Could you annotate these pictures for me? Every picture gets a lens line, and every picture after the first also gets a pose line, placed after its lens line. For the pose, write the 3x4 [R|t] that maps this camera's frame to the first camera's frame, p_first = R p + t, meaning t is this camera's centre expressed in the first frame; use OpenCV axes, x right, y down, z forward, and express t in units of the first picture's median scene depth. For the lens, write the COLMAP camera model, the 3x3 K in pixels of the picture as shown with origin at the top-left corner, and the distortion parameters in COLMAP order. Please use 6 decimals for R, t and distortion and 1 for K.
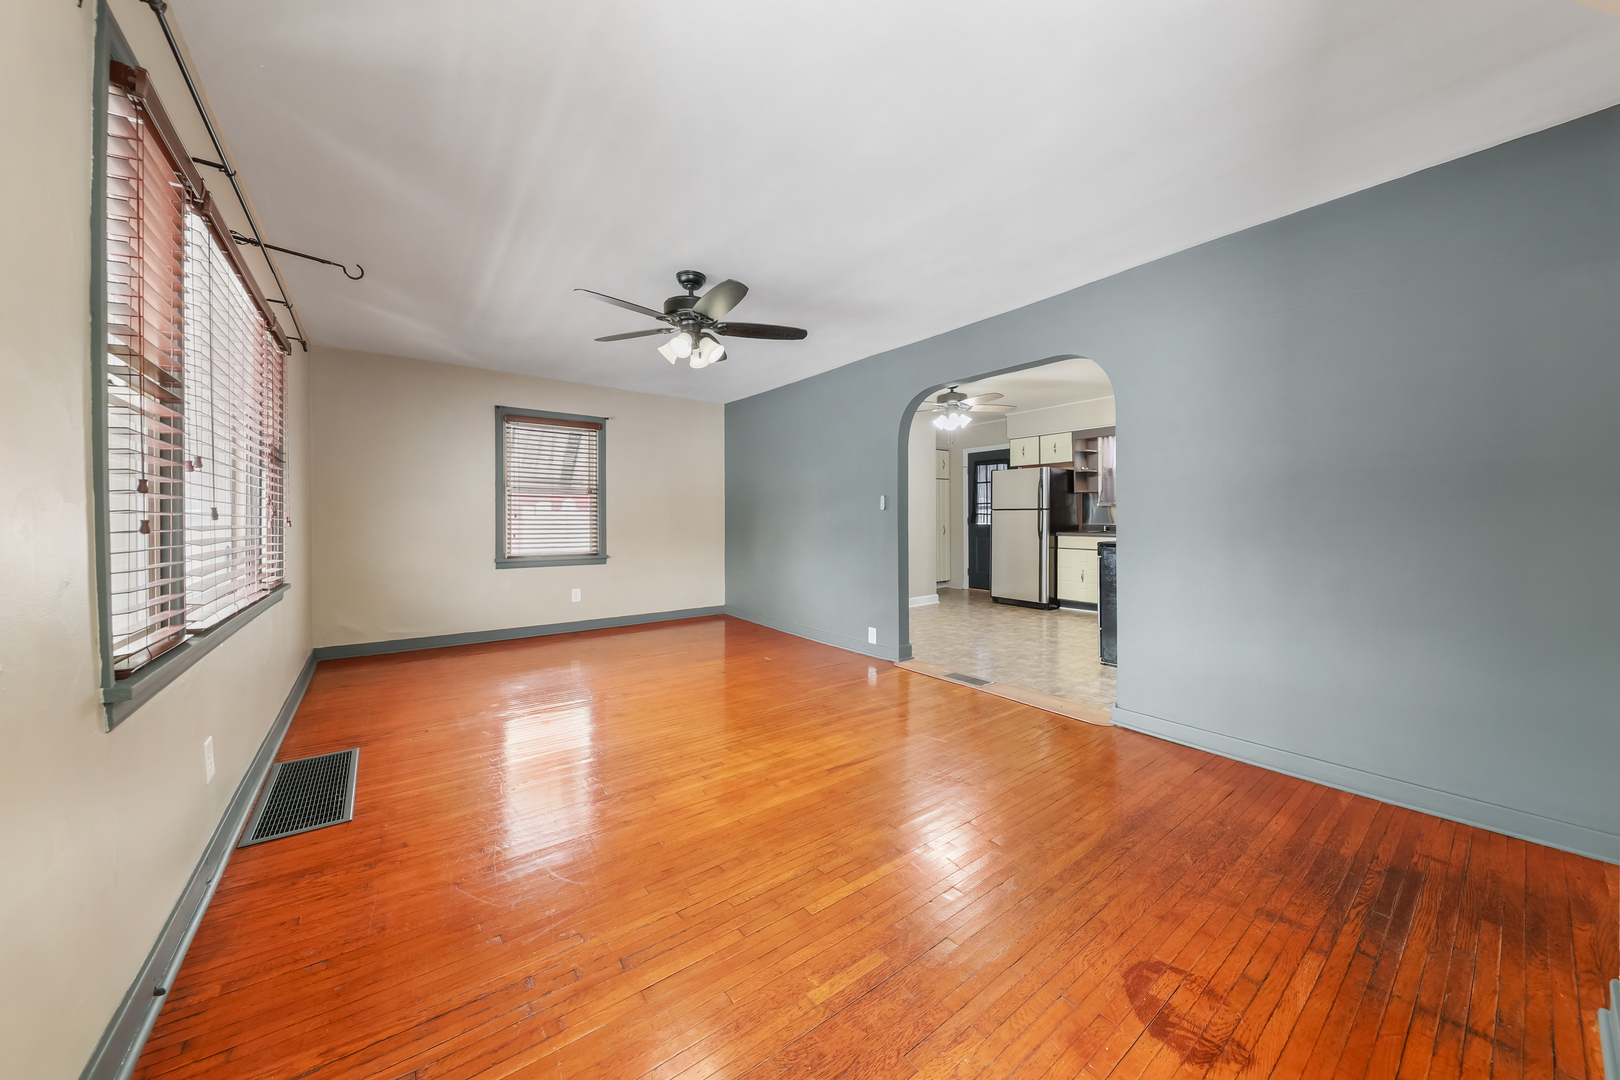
lens RADIAL K [[556.3, 0, 805.1], [0, 556.3, 524.0], [0, 0, 1]] dist [-0.000970, -0.000291]
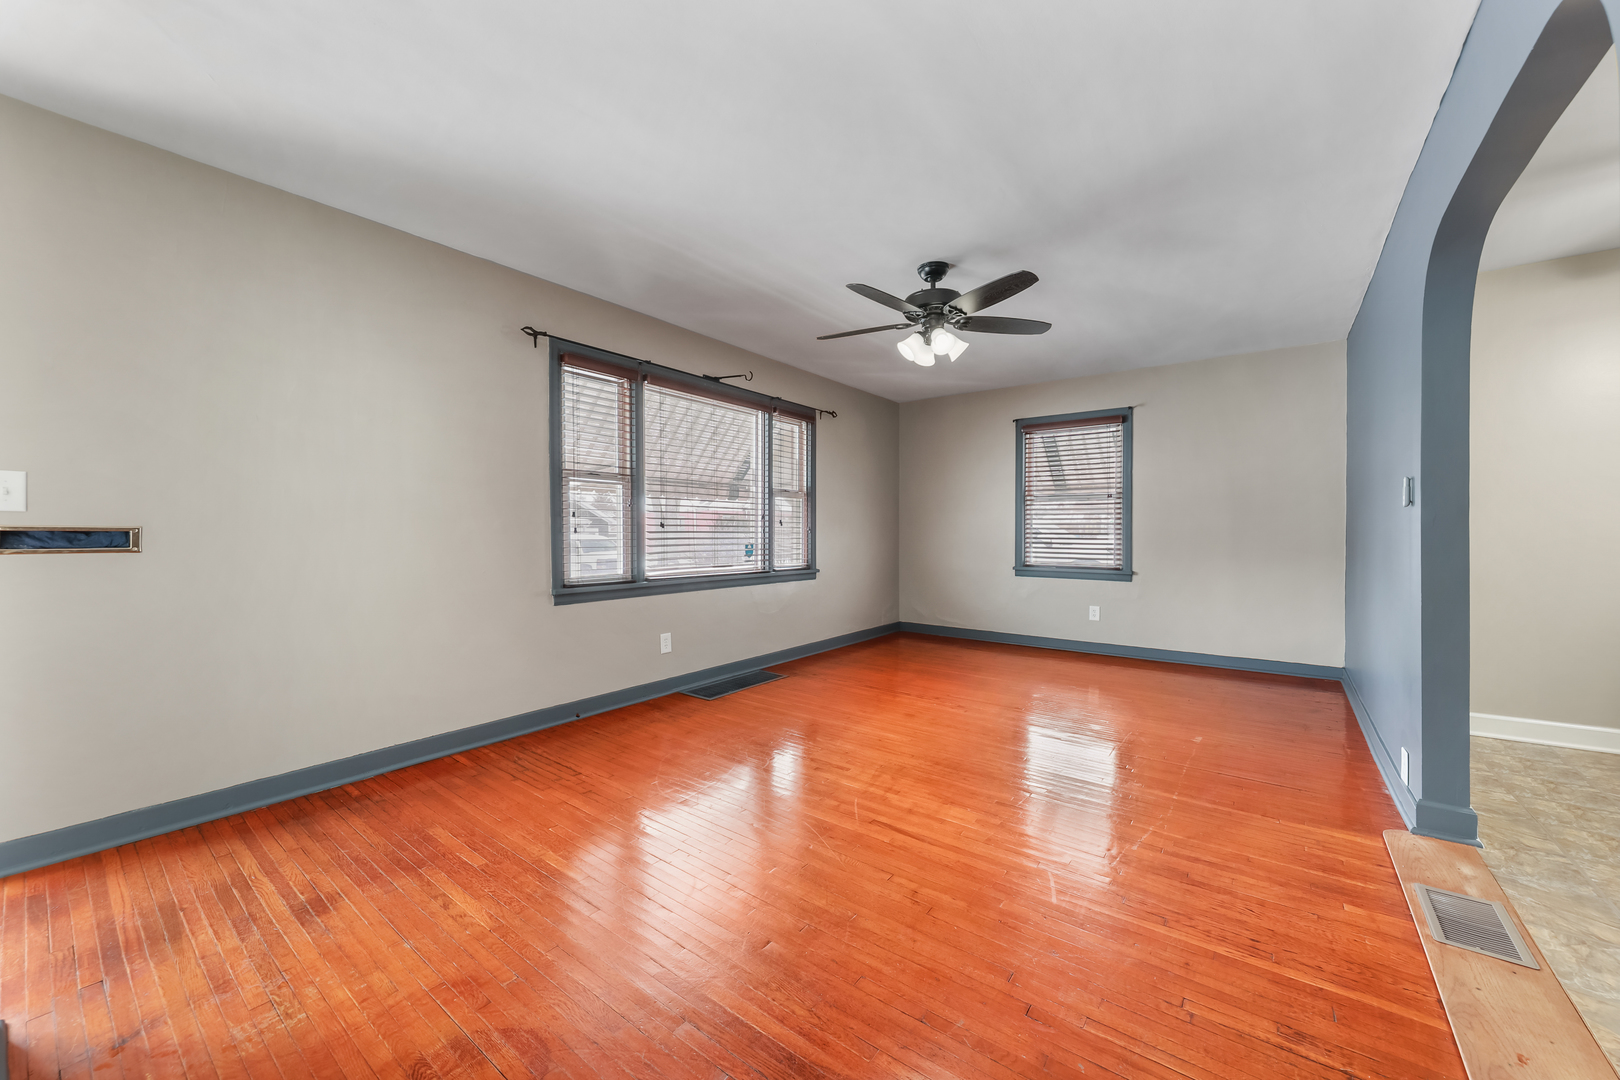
lens RADIAL K [[612.1, 0, 805.6], [0, 612.1, 538.4], [0, 0, 1]] dist [0.001284, 0.000095]
pose [[0.264873, 0.013865, -0.964184, 0.744842], [-0.007976, 0.999894, 0.012188, -0.000340], [0.964250, 0.004462, 0.264955, 0.527870]]
